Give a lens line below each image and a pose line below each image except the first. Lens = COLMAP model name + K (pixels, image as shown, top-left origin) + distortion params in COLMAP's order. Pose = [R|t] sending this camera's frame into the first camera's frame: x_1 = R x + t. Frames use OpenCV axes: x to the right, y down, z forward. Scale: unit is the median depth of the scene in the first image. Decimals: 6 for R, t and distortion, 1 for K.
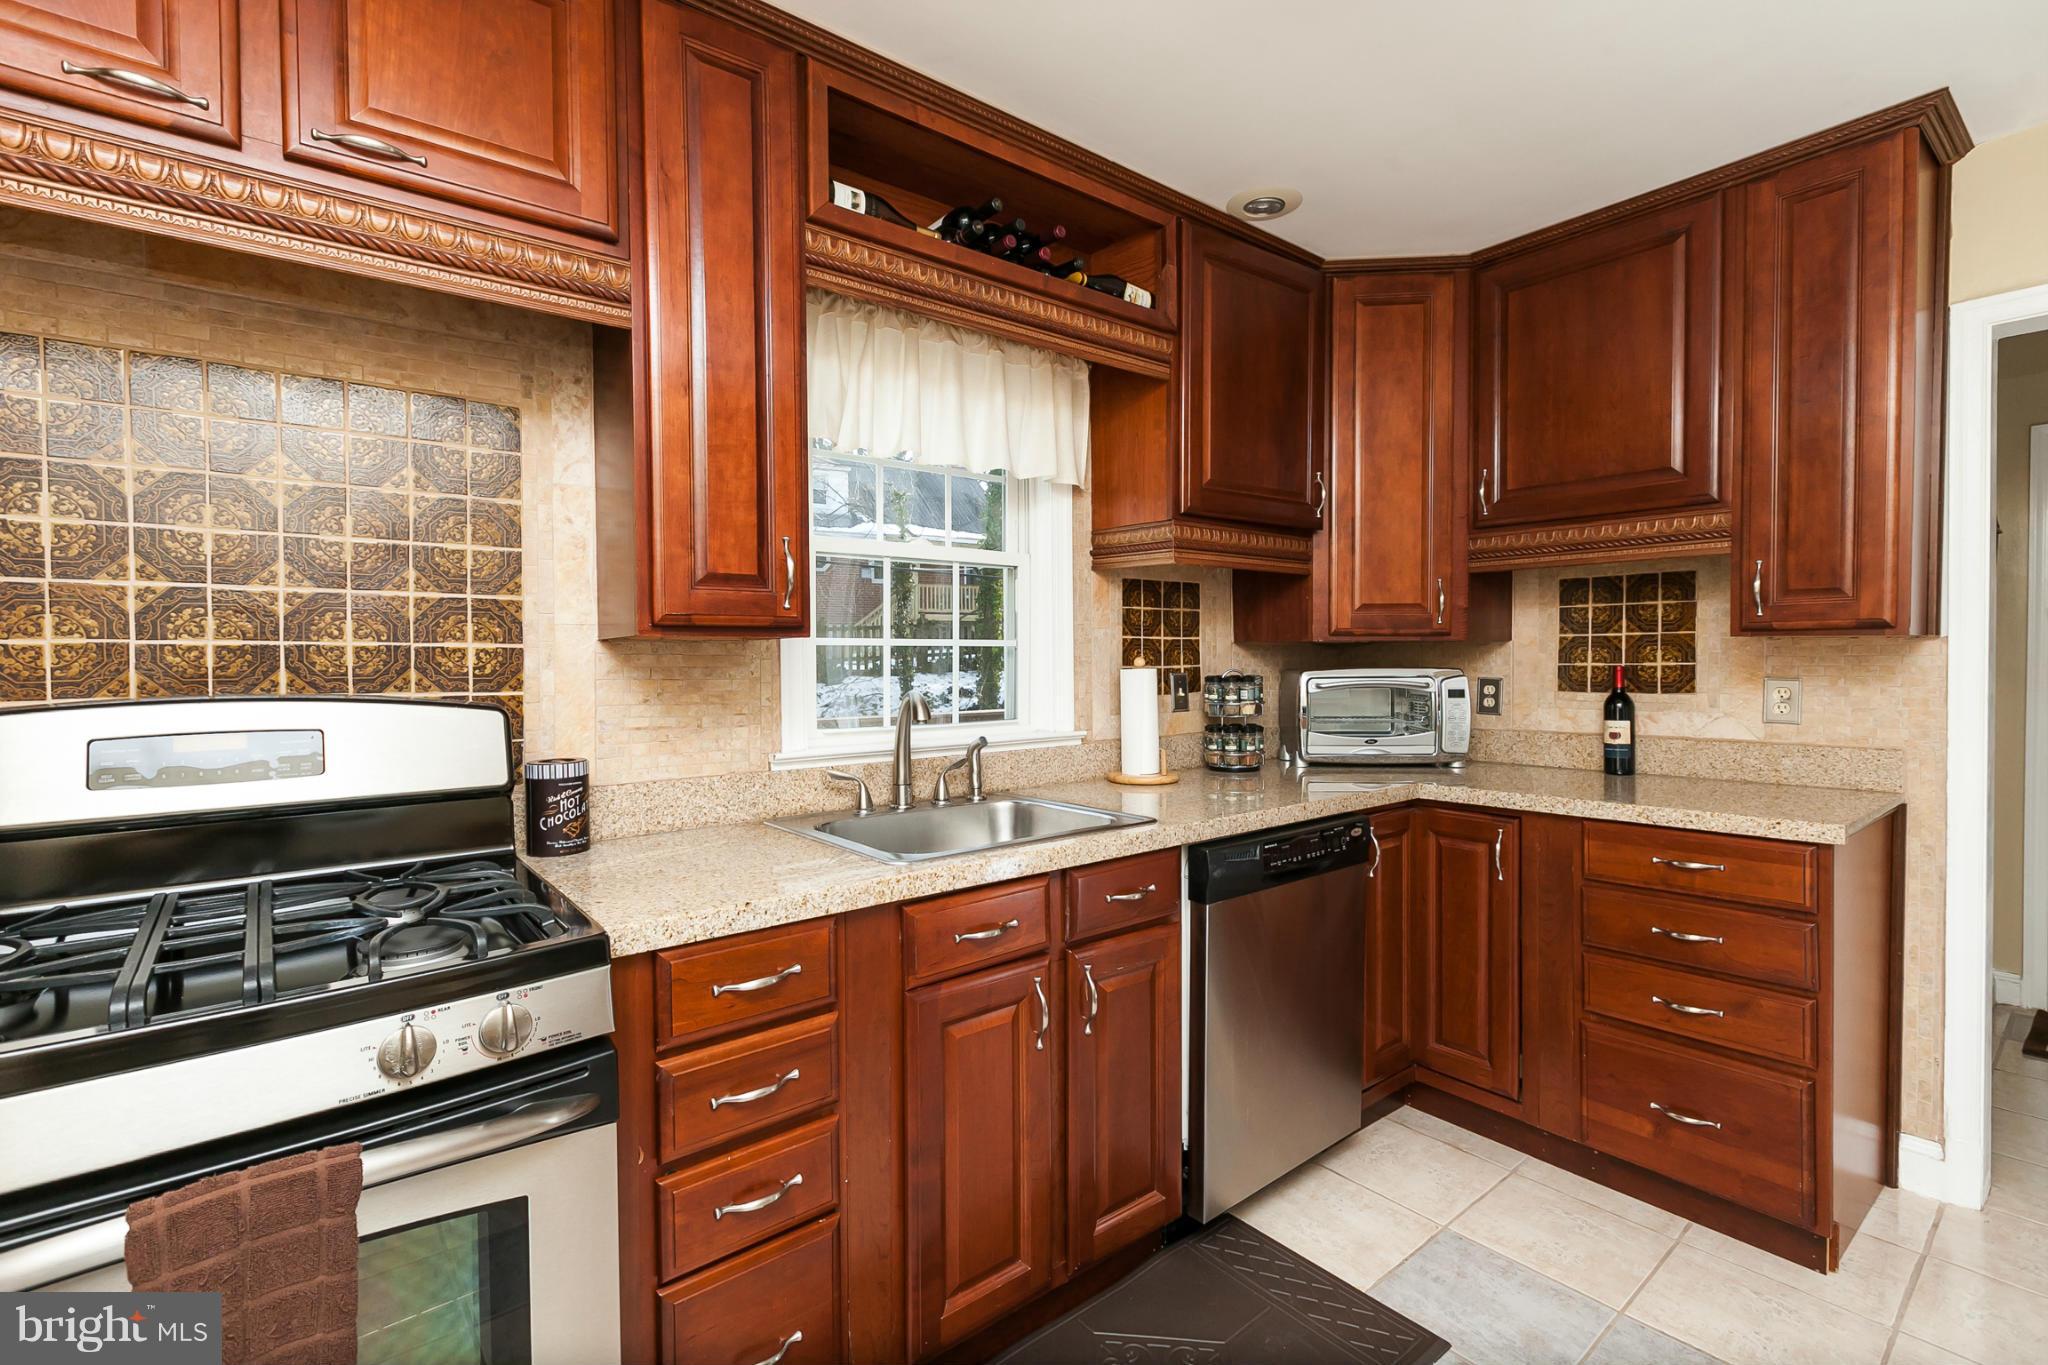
lens RADIAL K [[916.8, 0, 1010.9], [0, 916.8, 666.0], [0, 0, 1]] dist [0.000591, -0.001027]
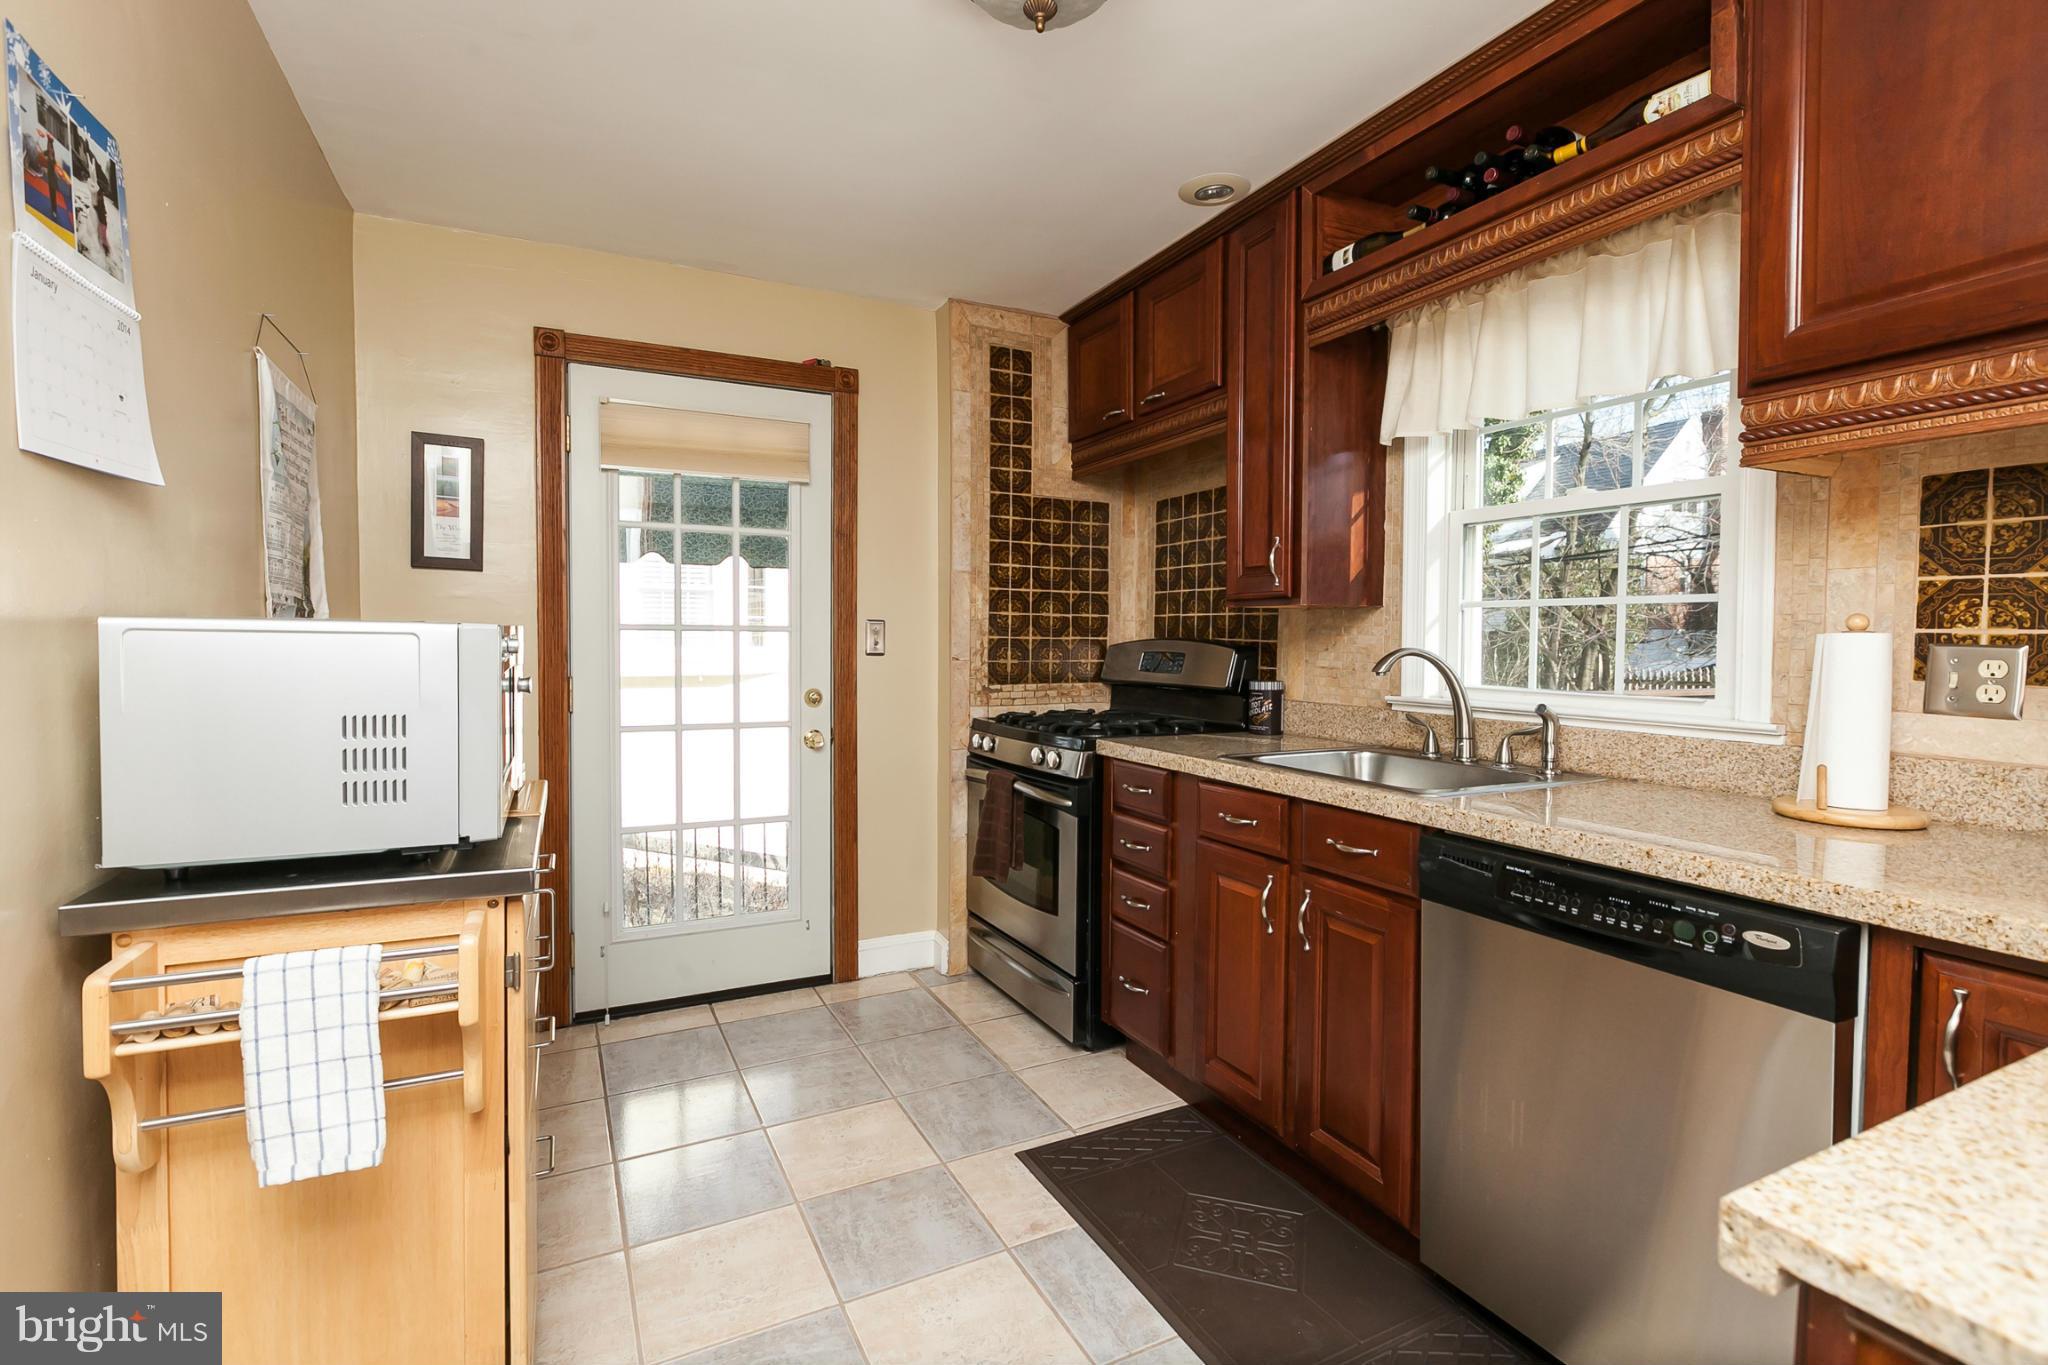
lens RADIAL K [[916.8, 0, 1010.9], [0, 916.8, 666.0], [0, 0, 1]] dist [0.000591, -0.001027]
pose [[-0.212404, 0.024469, -0.976876, 1.000732], [-0.029377, 0.999075, 0.031413, 0.028475], [0.976740, 0.035370, -0.211488, 0.700272]]
